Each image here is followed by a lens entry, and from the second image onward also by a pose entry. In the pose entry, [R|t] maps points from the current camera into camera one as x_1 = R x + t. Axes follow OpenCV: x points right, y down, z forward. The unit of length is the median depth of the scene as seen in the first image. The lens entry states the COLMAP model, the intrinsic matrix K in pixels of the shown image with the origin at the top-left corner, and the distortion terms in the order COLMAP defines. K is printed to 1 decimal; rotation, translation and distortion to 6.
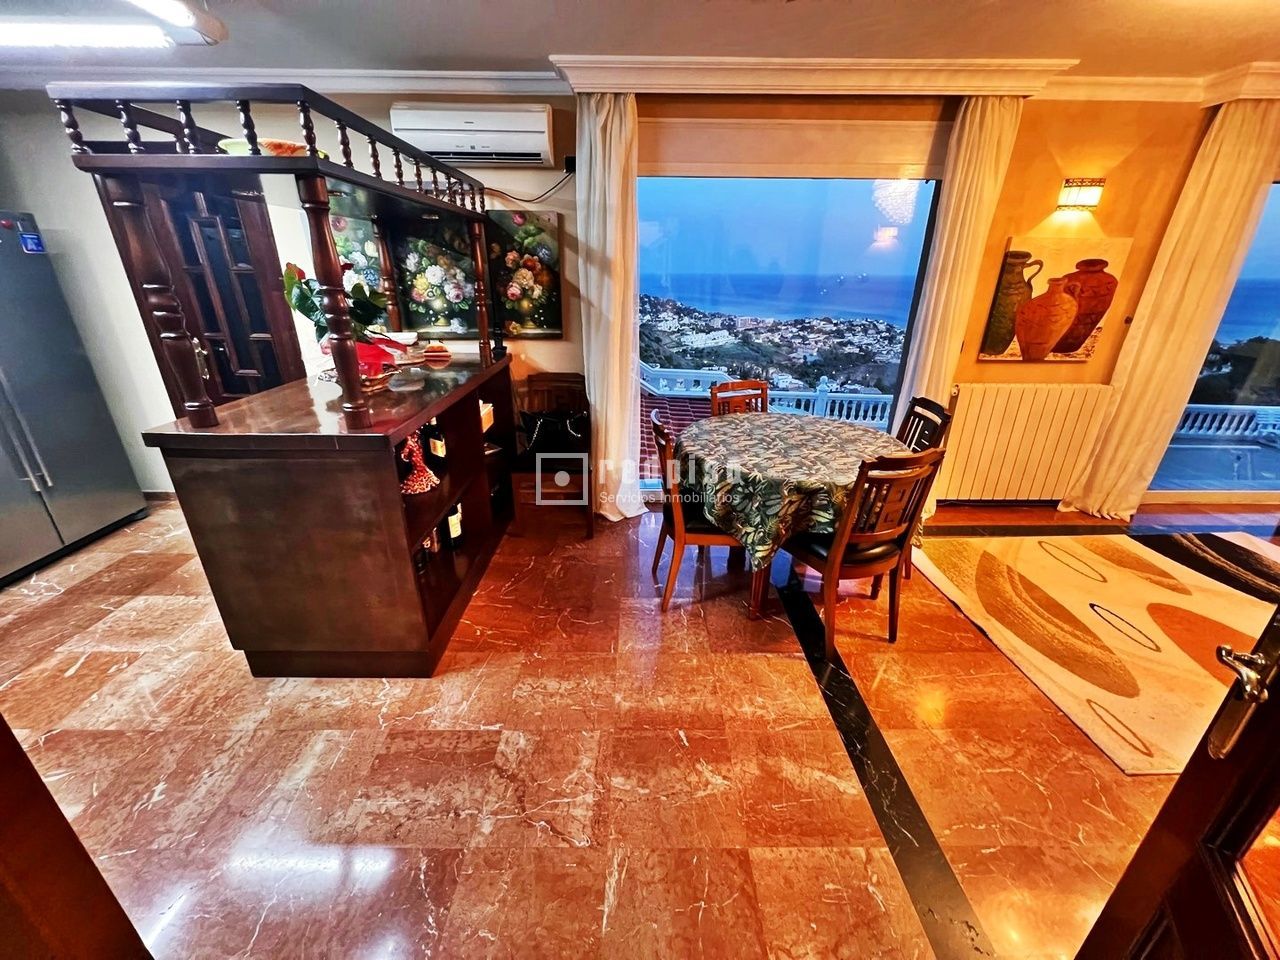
lens RADIAL K [[514.3, 0, 638.3], [0, 514.3, 480.0], [0, 0, 1]] dist [-0.001757, 0.000533]
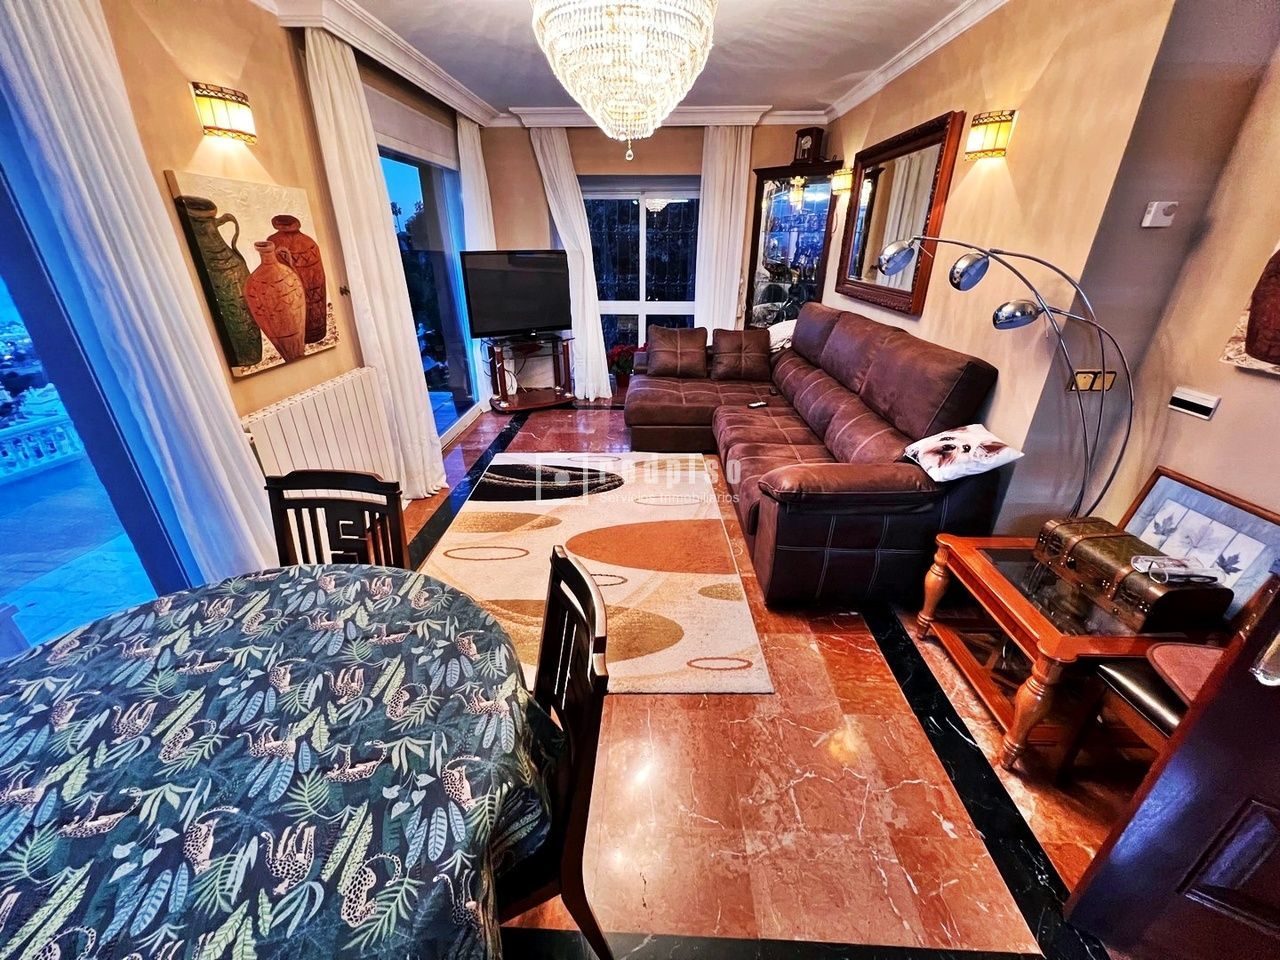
lens RADIAL K [[514.3, 0, 640.8], [0, 514.3, 479.8], [0, 0, 1]] dist [-0.001757, 0.000533]
pose [[0.041905, -0.430522, 0.901607, 0.073860], [0.378763, 0.841887, 0.384401, -0.197462], [-0.924545, 0.325387, 0.198345, 0.498937]]
